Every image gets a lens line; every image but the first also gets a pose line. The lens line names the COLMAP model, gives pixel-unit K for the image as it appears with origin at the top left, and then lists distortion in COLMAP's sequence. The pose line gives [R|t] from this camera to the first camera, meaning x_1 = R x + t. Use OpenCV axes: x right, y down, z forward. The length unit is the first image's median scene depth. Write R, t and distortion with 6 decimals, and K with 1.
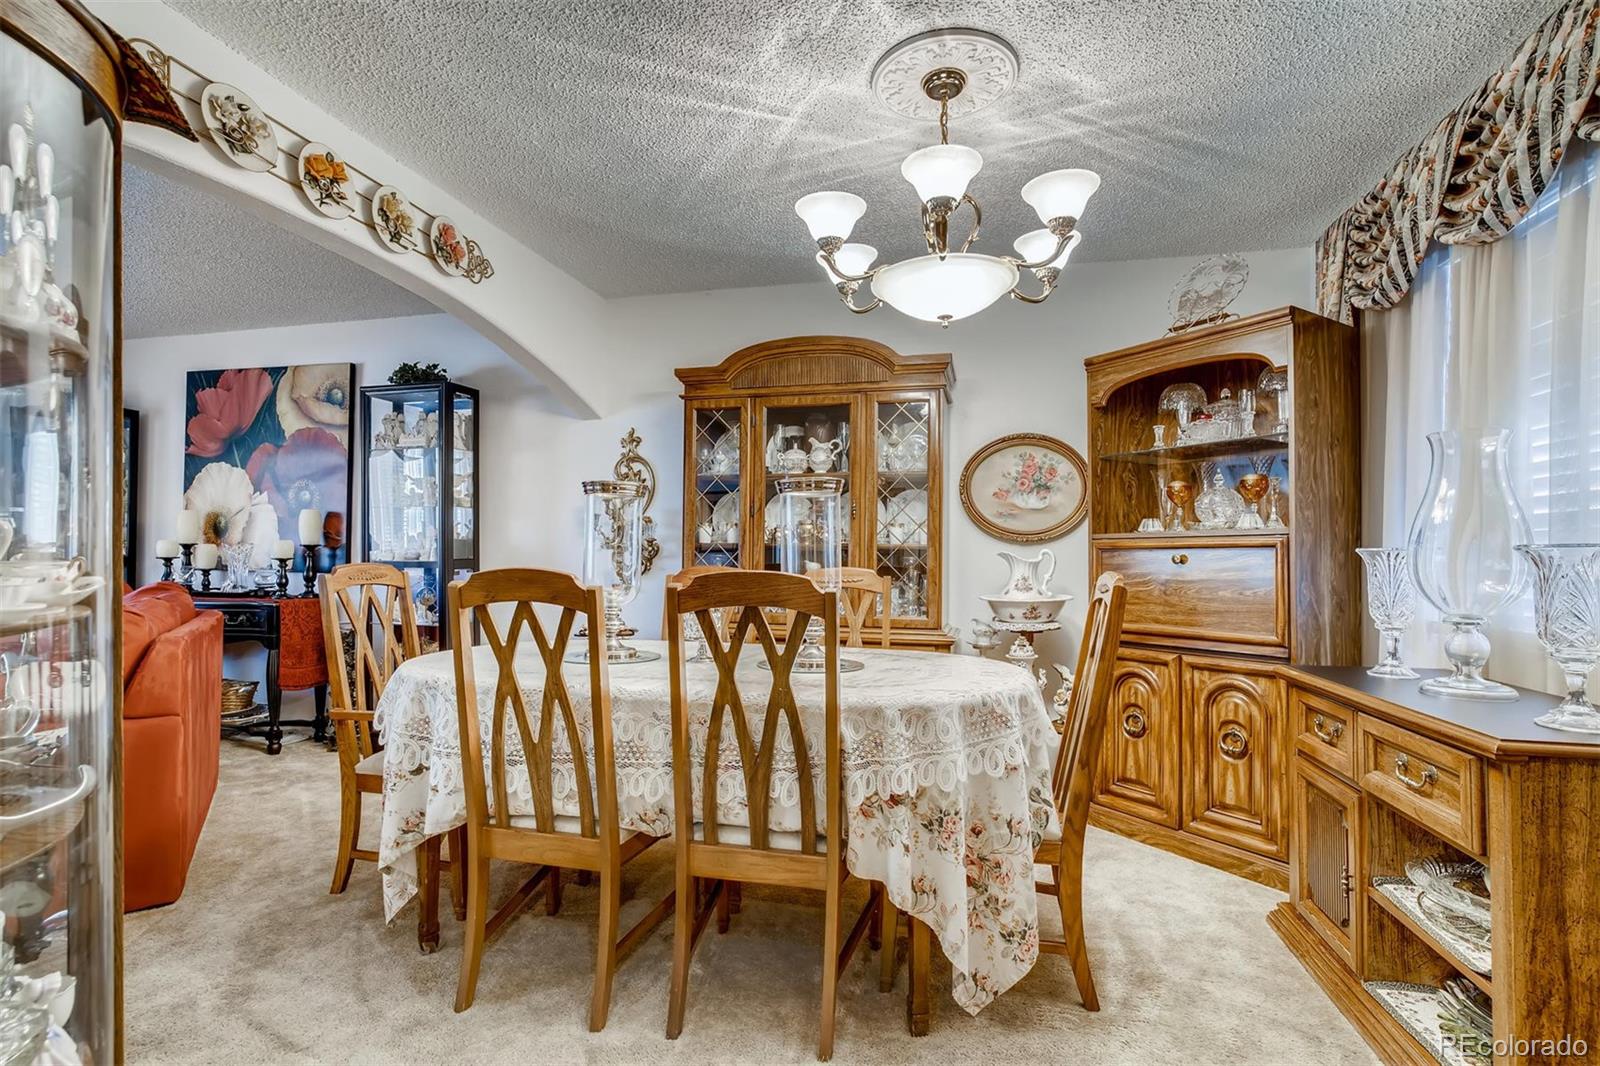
lens RADIAL K [[775.1, 0, 798.9], [0, 775.1, 548.5], [0, 0, 1]] dist [-0.018885, 0.000661]
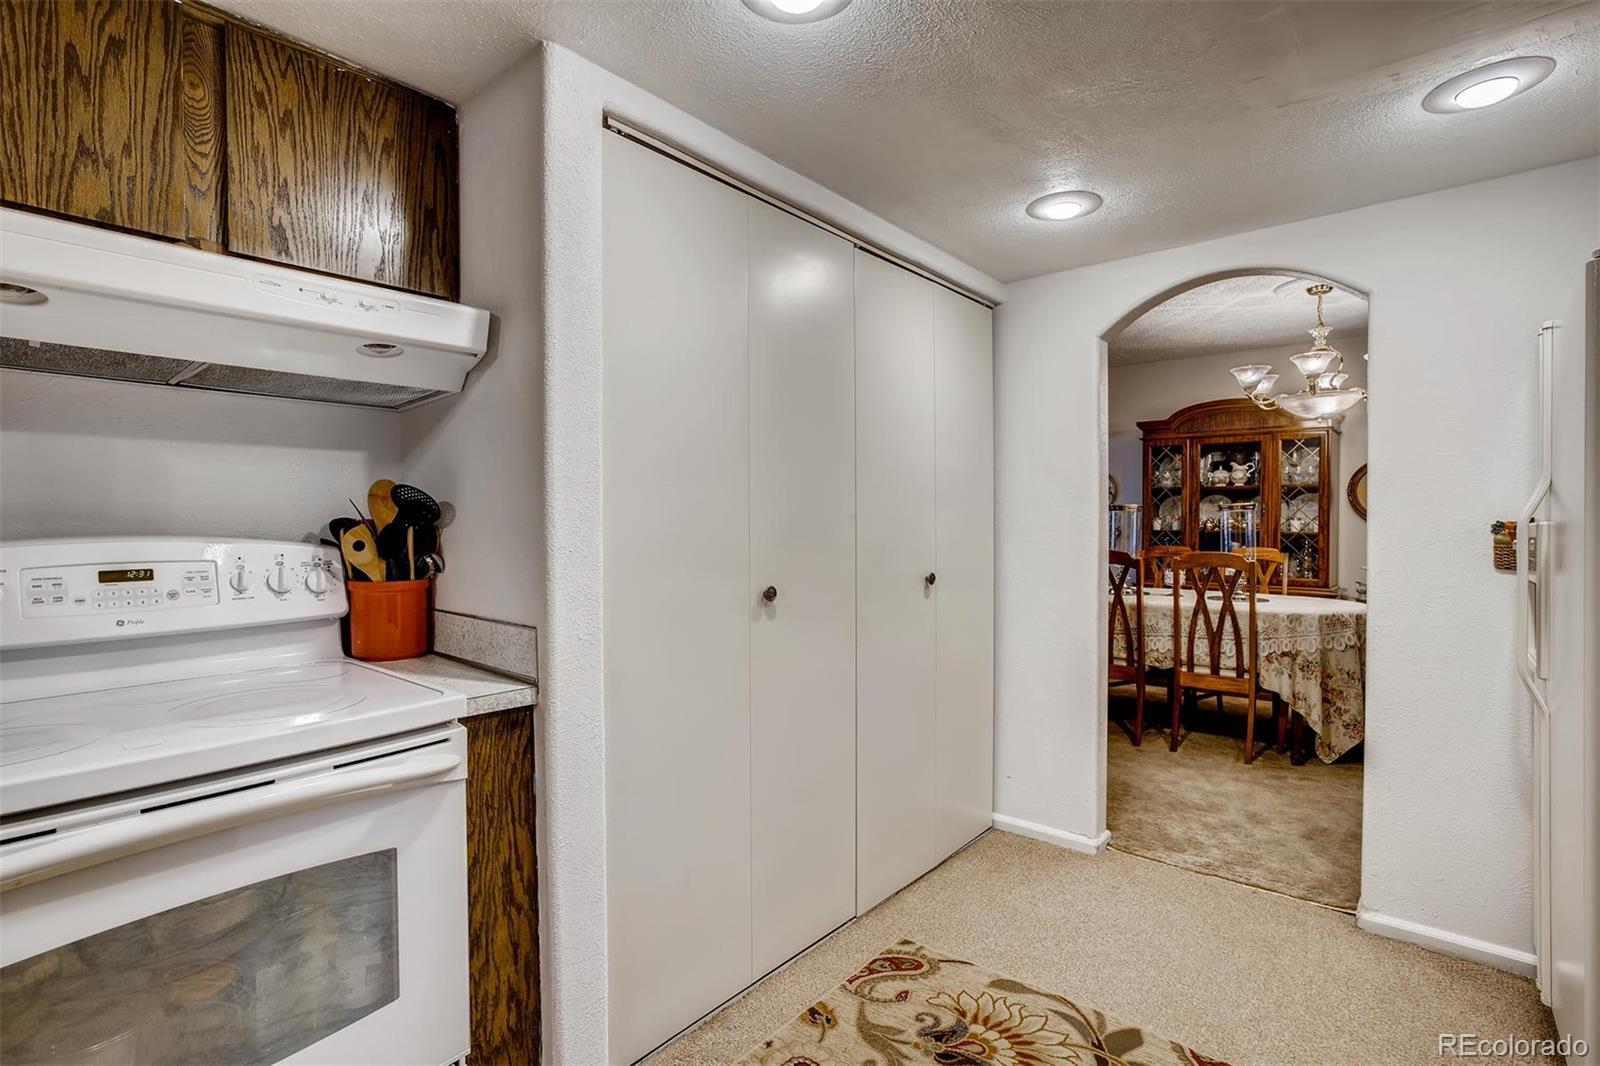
lens RADIAL K [[775.1, 0, 800.4], [0, 775.1, 530.0], [0, 0, 1]] dist [-0.018885, 0.000661]
pose [[0.890401, -0.000702, -0.455176, -0.064925], [0.011005, 0.999740, 0.019986, -0.058756], [0.455043, -0.022805, 0.890177, -0.962664]]
